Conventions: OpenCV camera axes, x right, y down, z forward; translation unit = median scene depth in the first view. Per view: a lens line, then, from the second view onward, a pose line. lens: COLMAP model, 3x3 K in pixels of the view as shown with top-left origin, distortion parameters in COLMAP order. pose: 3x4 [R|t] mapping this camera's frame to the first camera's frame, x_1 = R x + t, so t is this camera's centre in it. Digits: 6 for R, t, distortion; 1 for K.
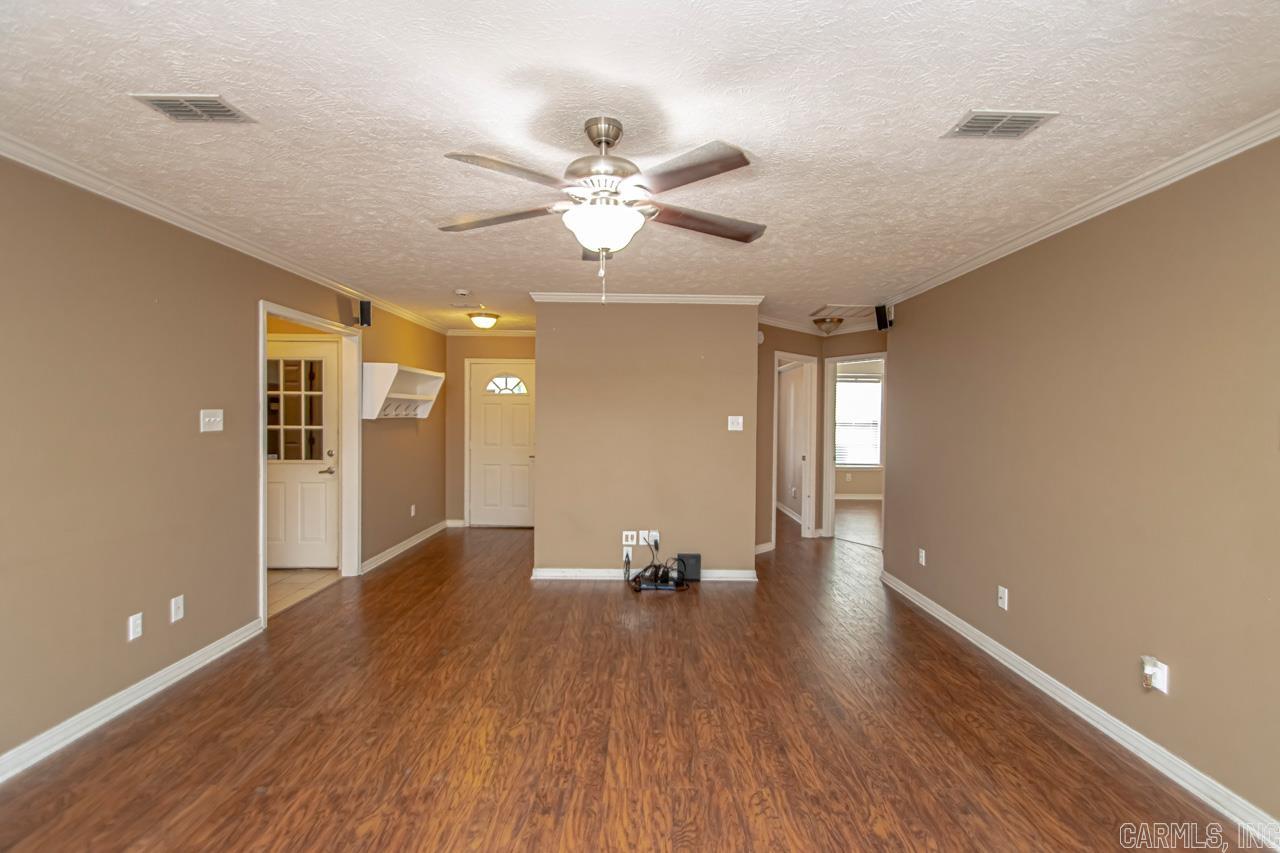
lens RADIAL K [[601.5, 0, 640.0], [0, 601.5, 426.5], [0, 0, 1]] dist [0.016673, -0.020694]
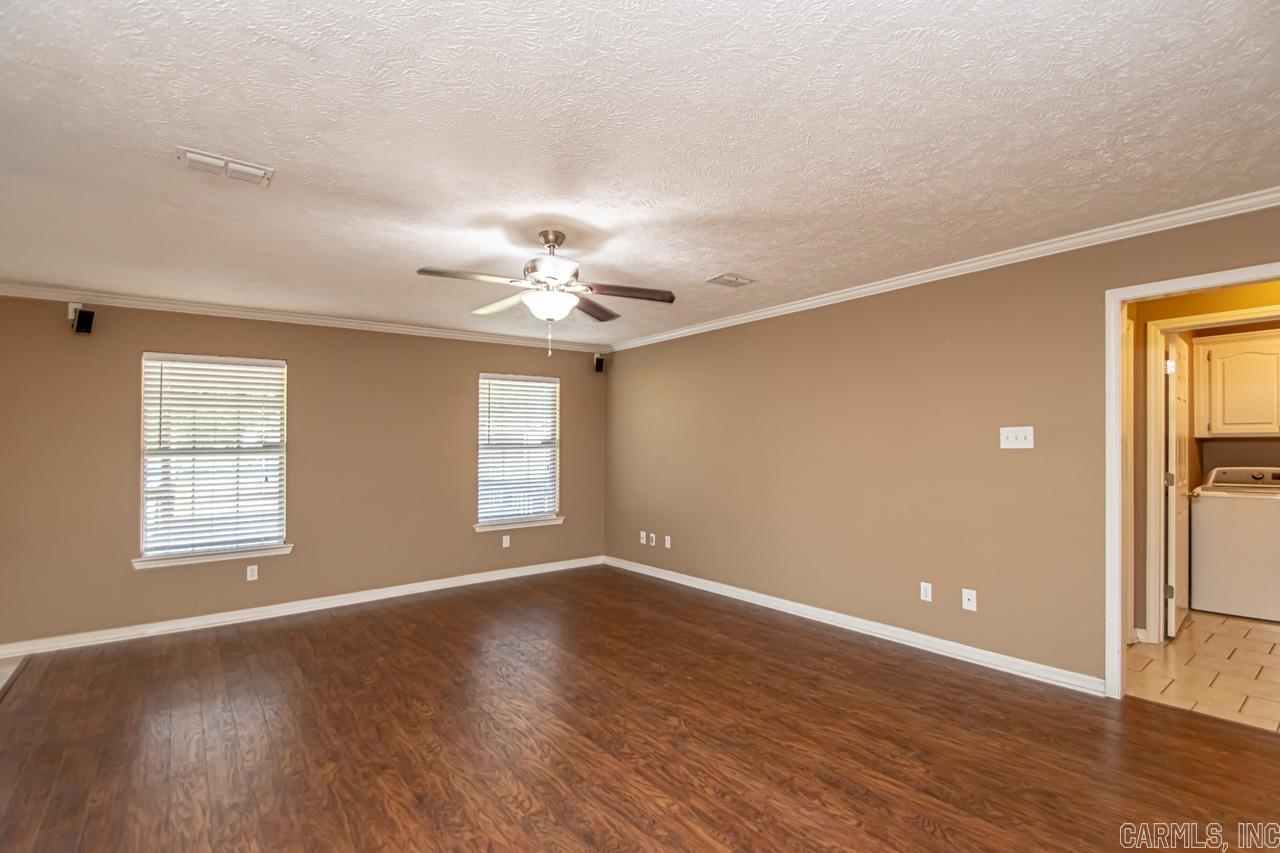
lens RADIAL K [[601.5, 0, 640.0], [0, 601.5, 426.5], [0, 0, 1]] dist [0.016673, -0.020694]
pose [[-0.797297, -0.014756, -0.603407, 0.503435], [-0.006987, 0.999860, -0.015220, -0.000946], [0.603547, -0.007919, -0.797288, 1.841356]]
